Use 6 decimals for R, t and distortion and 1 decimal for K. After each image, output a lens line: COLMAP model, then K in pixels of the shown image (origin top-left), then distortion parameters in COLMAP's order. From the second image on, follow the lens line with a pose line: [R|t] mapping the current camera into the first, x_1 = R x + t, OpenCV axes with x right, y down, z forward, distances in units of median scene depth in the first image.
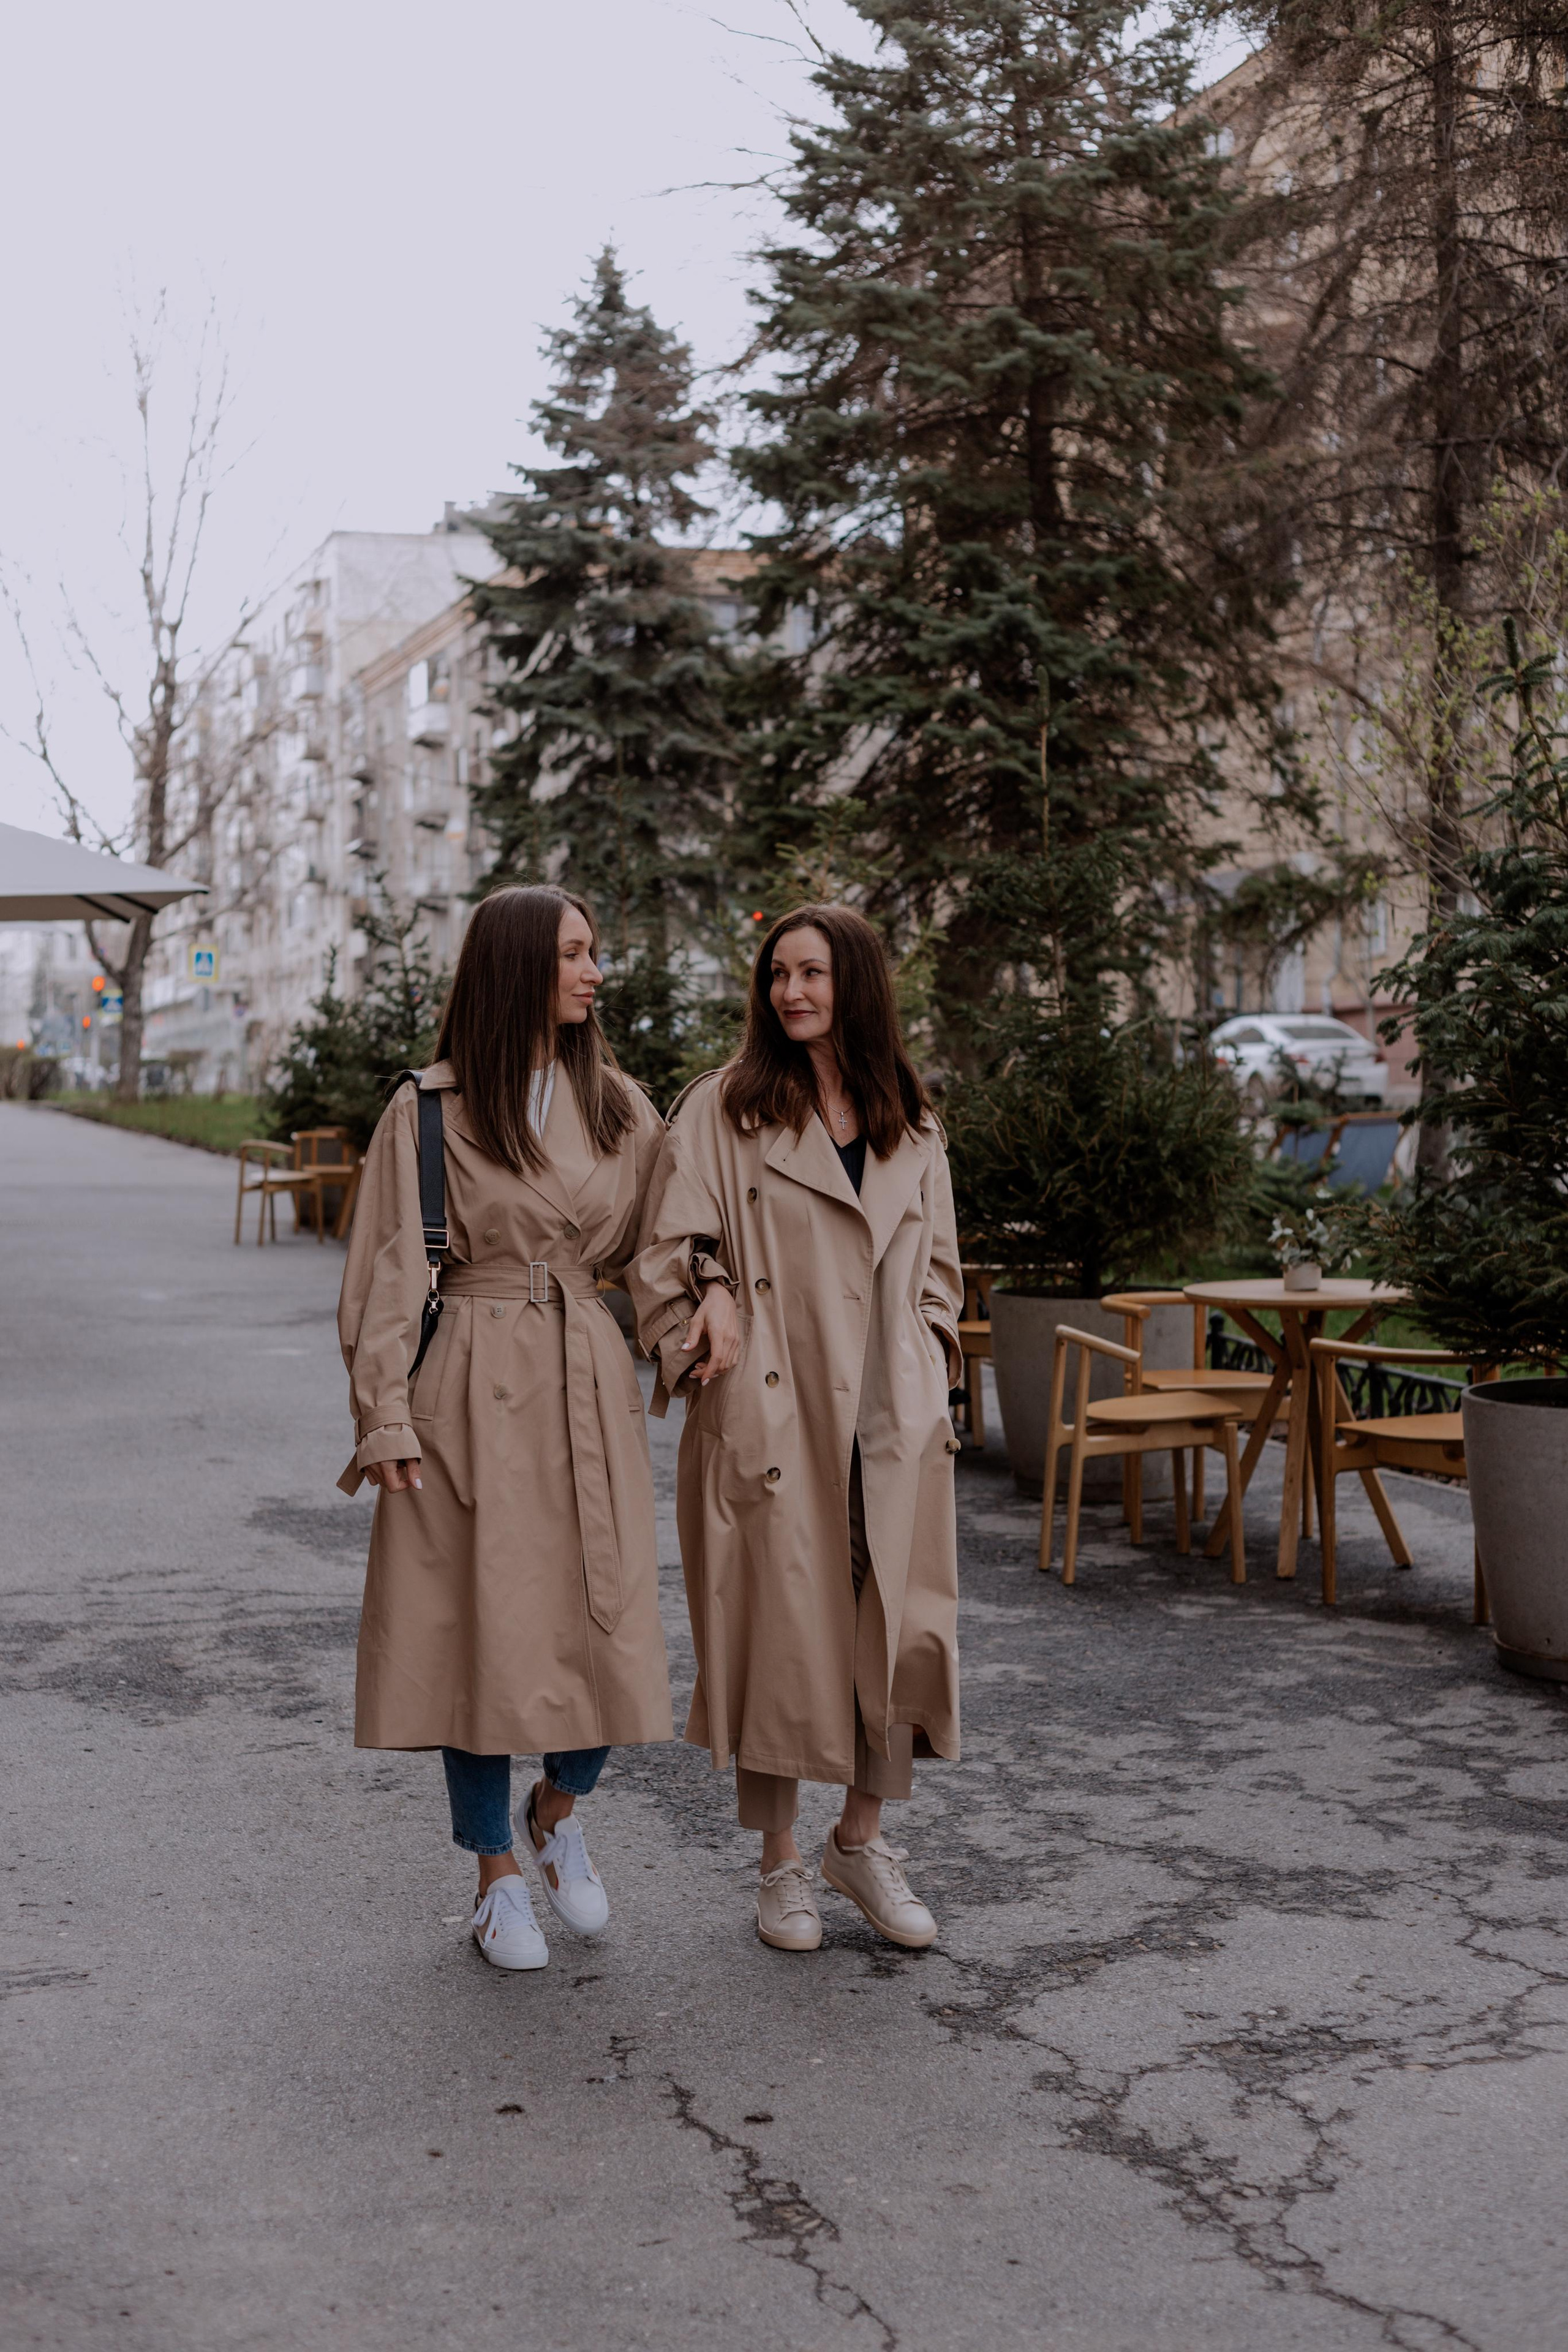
lens RADIAL K [[3420.0, 0, 787.1], [0, 3420.0, 1170.2], [0, 0, 1]] dist [0.018668, -0.031684]
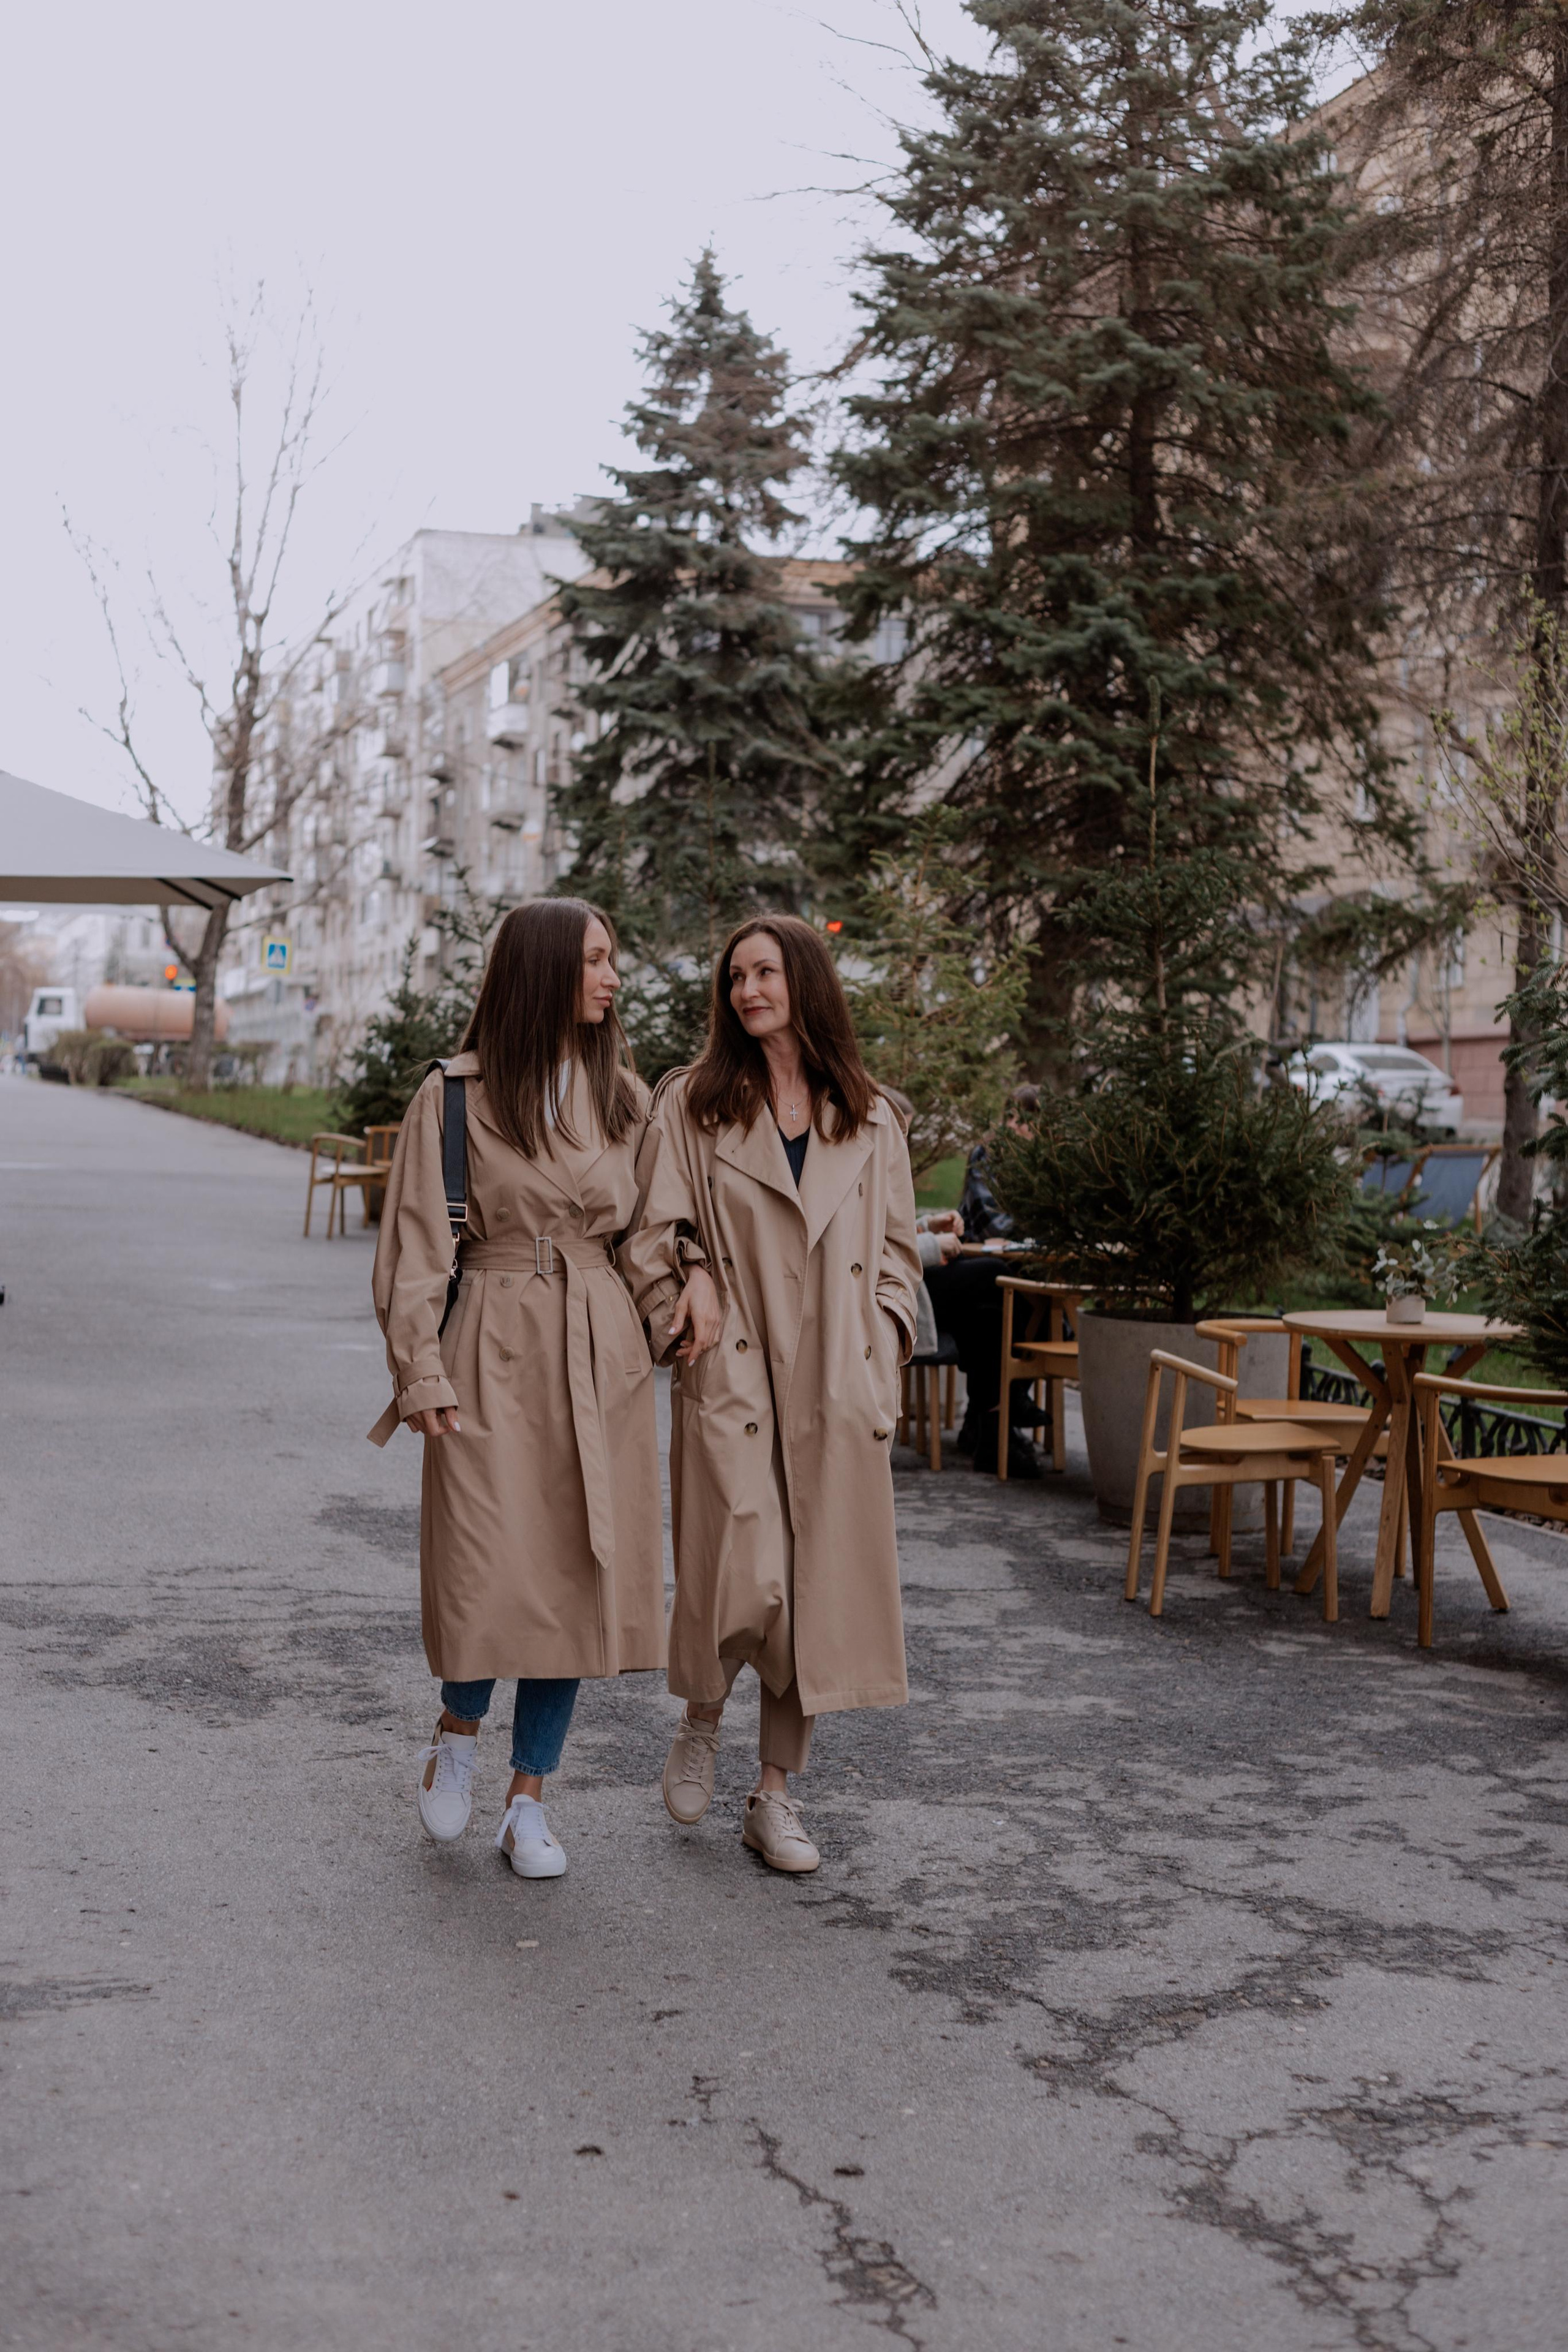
lens RADIAL K [[3416.6, 0, 785.9], [0, 3416.6, 1175.4], [0, 0, 1]] dist [0.016128, -0.020692]
pose [[0.999213, 0.035166, -0.018349, -0.003857], [-0.035196, 0.999380, -0.001349, 0.000266], [0.018290, 0.001994, 0.999831, 0.009632]]
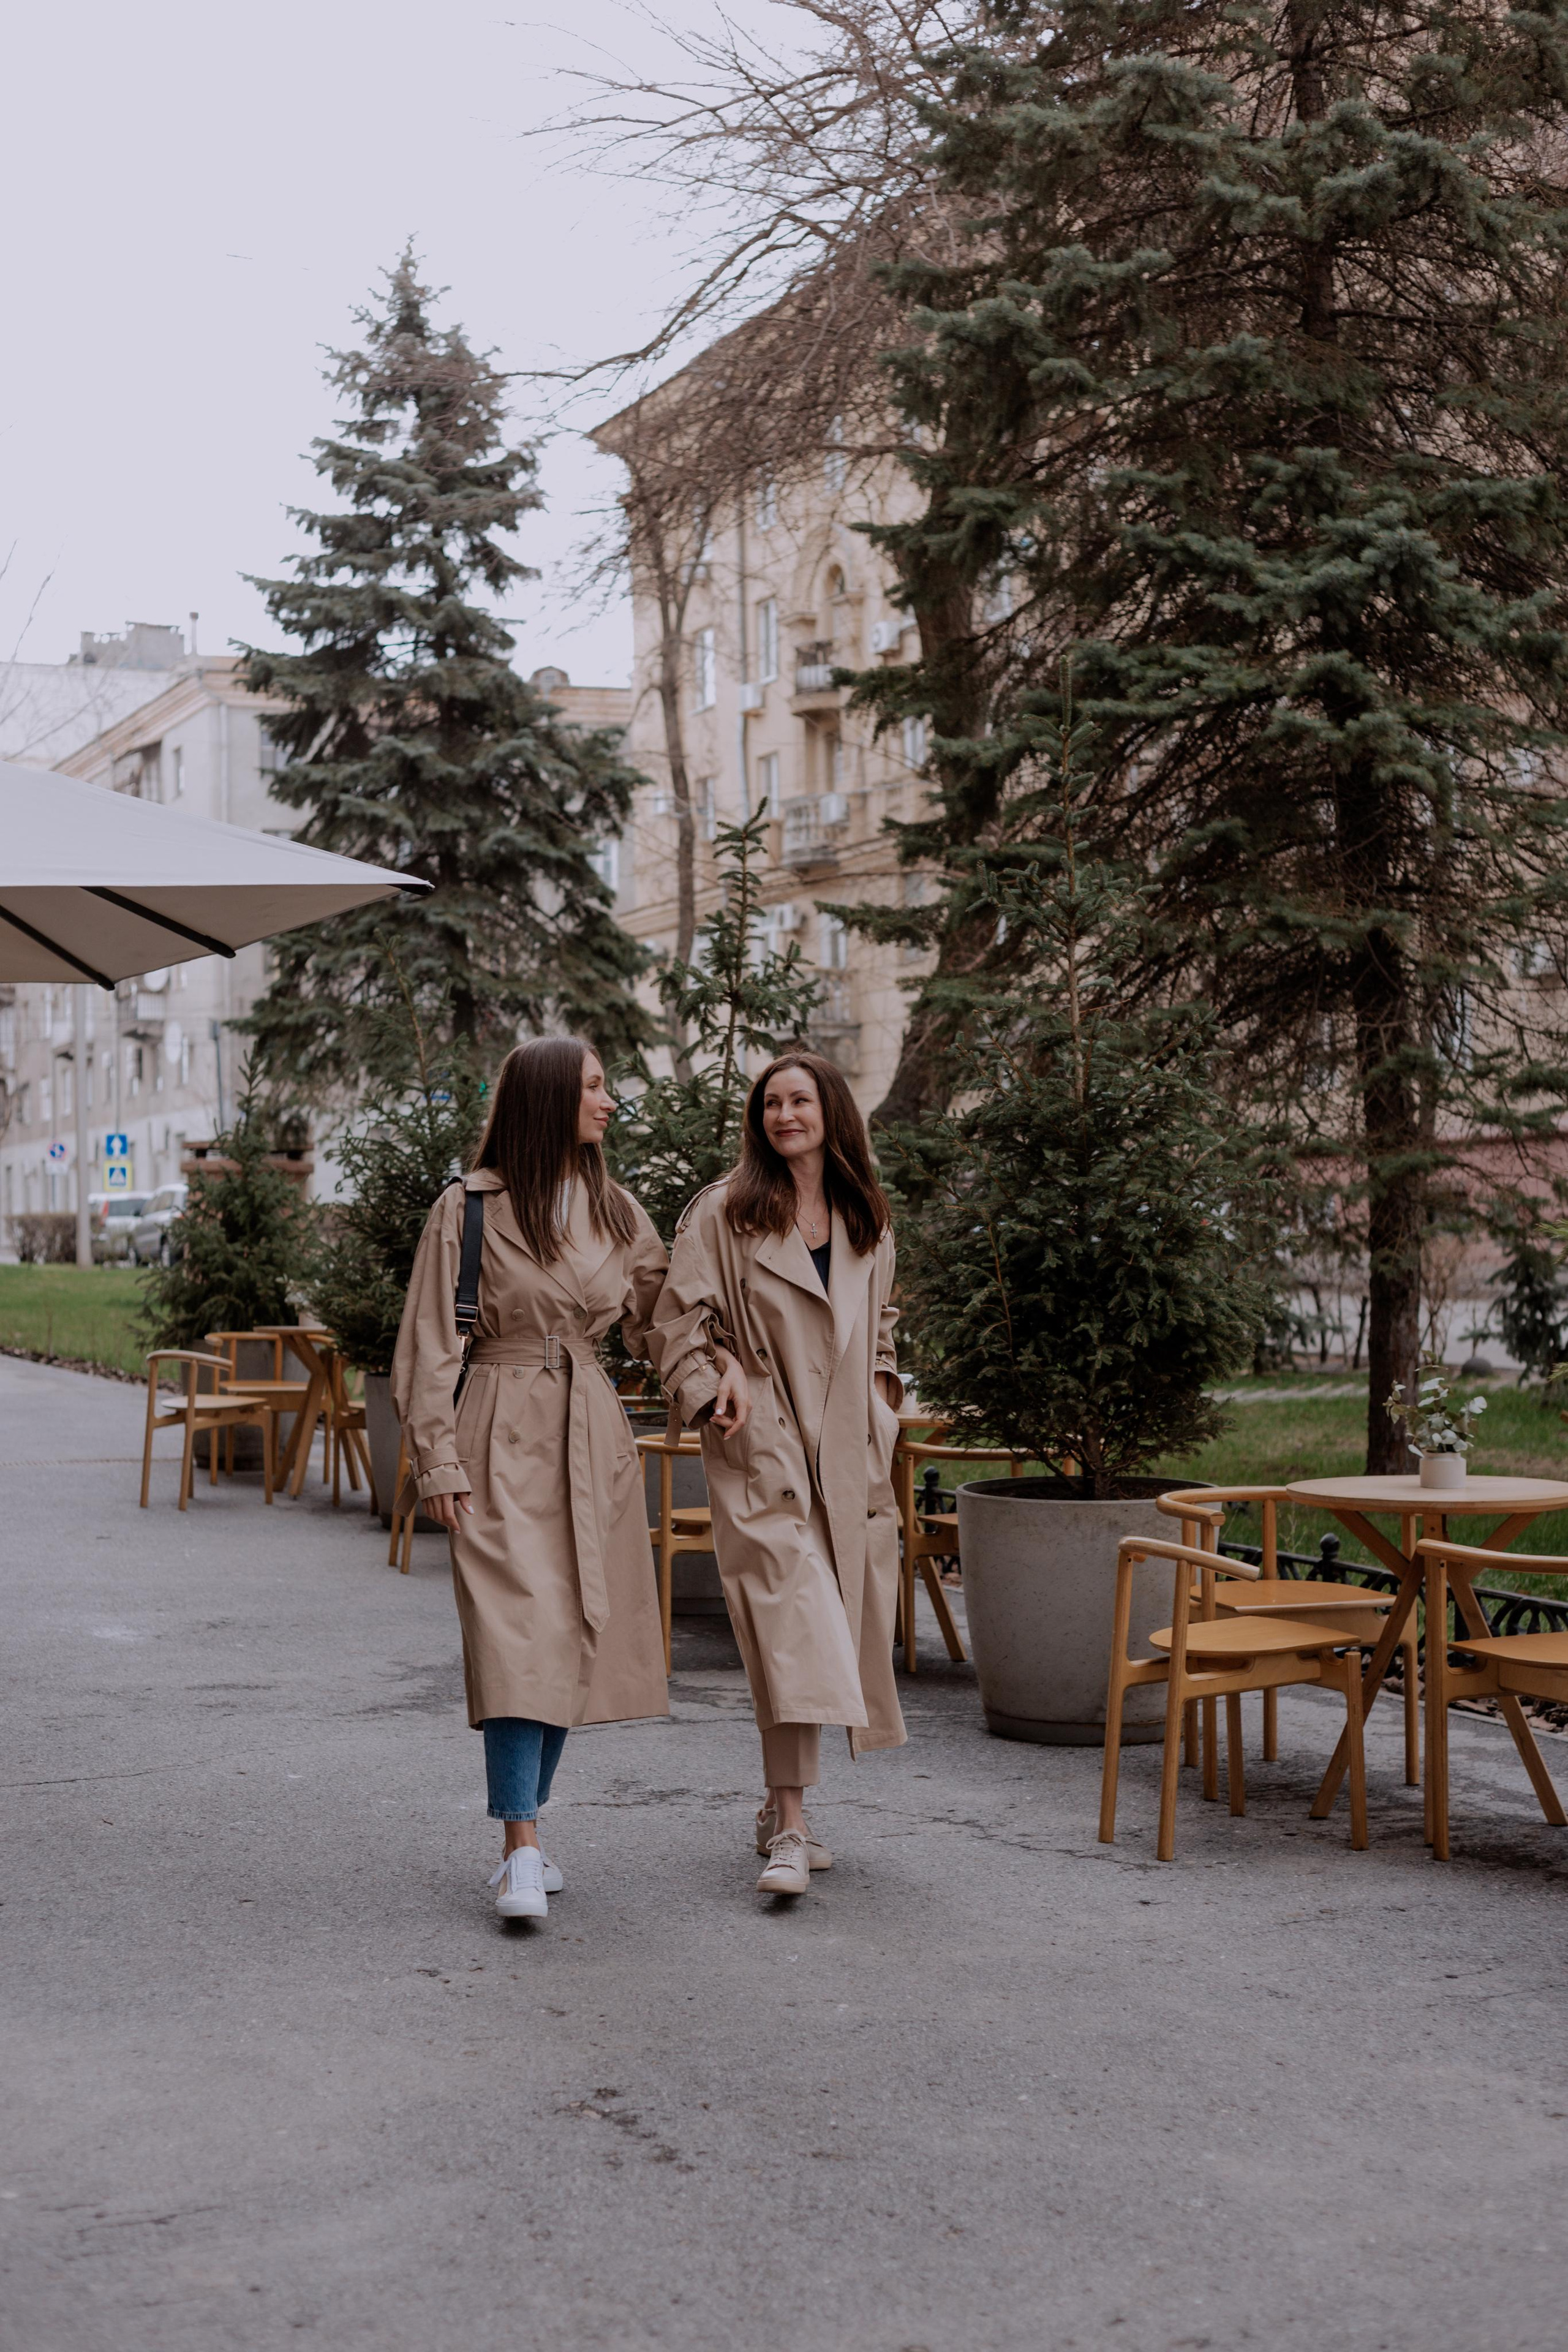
lens RADIAL K [[3436.4, 0, 791.0], [0, 3436.4, 1168.3], [0, 0, 1]] dist [0.013792, 0.011056]
pose [[0.993518, 0.000946, 0.113675, -0.117693], [0.004399, 0.998897, -0.046759, -0.012521], [-0.113594, 0.046956, 0.992417, 0.343010]]
